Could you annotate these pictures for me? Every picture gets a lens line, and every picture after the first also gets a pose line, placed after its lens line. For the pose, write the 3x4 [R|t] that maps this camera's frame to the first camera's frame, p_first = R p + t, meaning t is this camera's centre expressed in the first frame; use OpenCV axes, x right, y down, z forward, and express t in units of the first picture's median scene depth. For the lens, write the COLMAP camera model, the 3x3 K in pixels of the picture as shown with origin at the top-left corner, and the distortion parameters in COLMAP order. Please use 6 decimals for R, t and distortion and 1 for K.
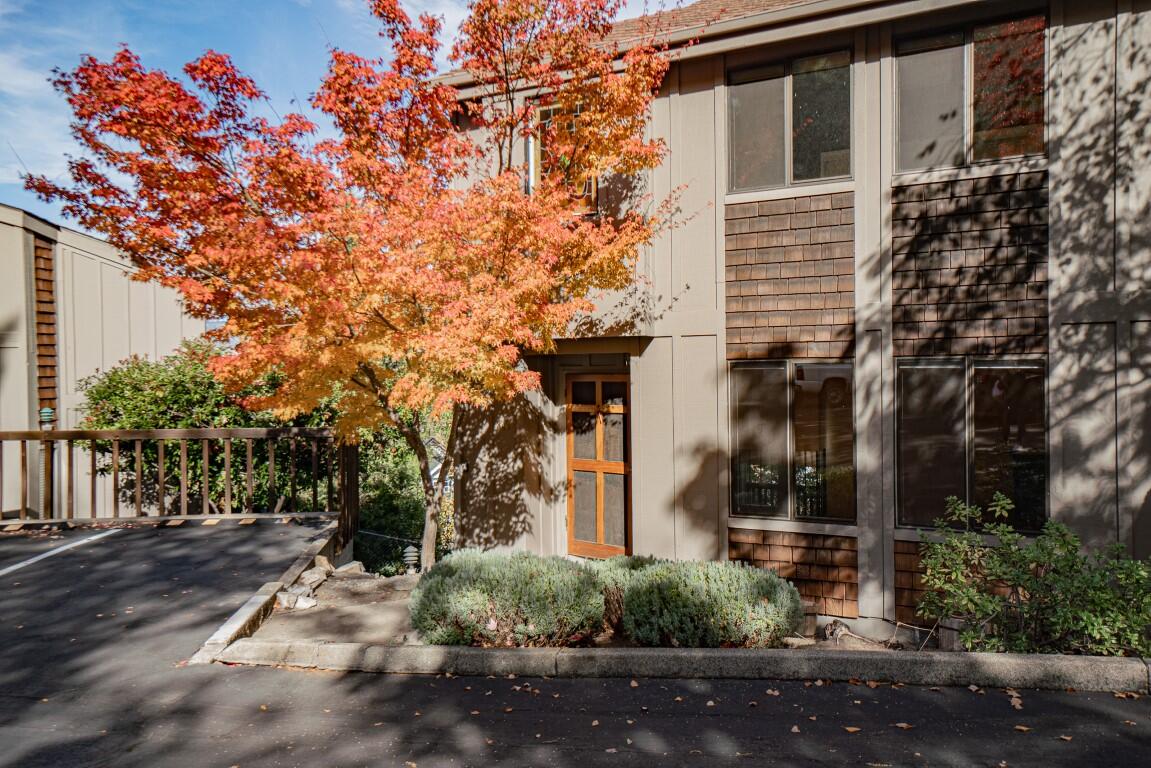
lens RADIAL K [[881.1, 0, 576.1], [0, 881.1, 383.0], [0, 0, 1]] dist [0.038390, 0.004388]
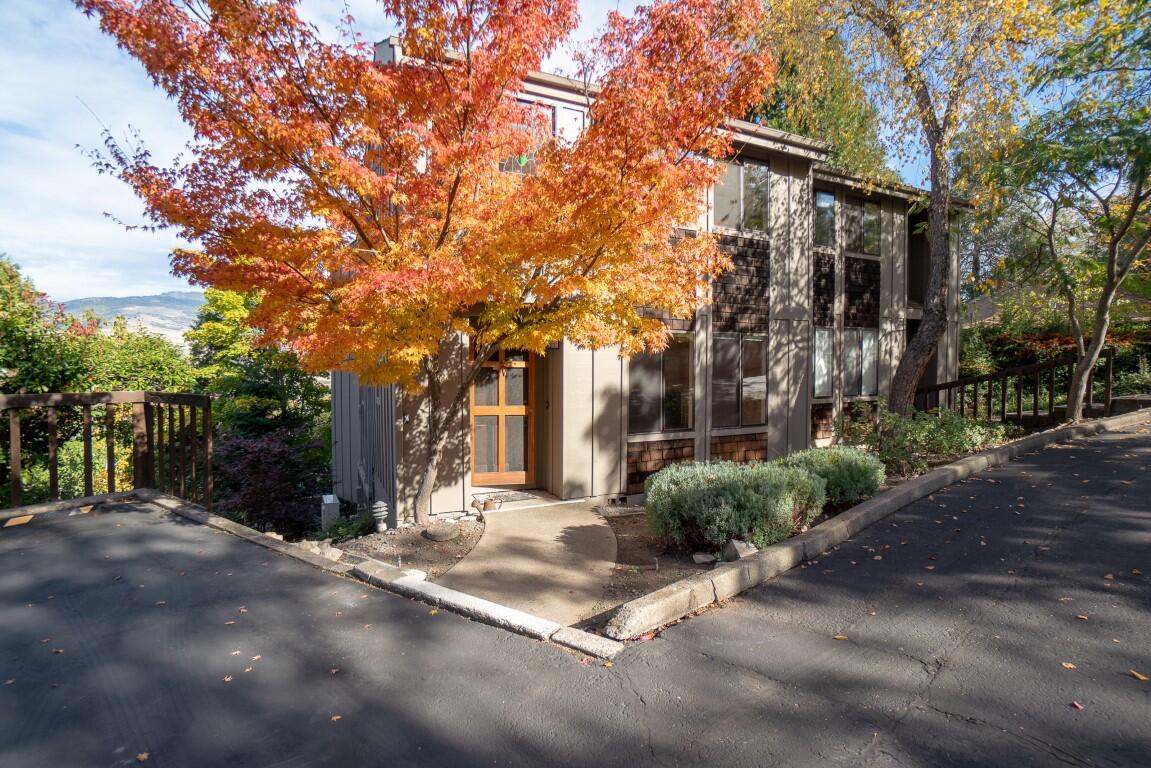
lens RADIAL K [[527.8, 0, 575.5], [0, 527.8, 382.8], [0, 0, 1]] dist [-0.030328, -0.000207]
pose [[0.611606, -0.015427, 0.791012, -0.627977], [-0.000651, 0.999800, 0.020003, 0.049998], [-0.791163, -0.012749, 0.611473, 0.582296]]
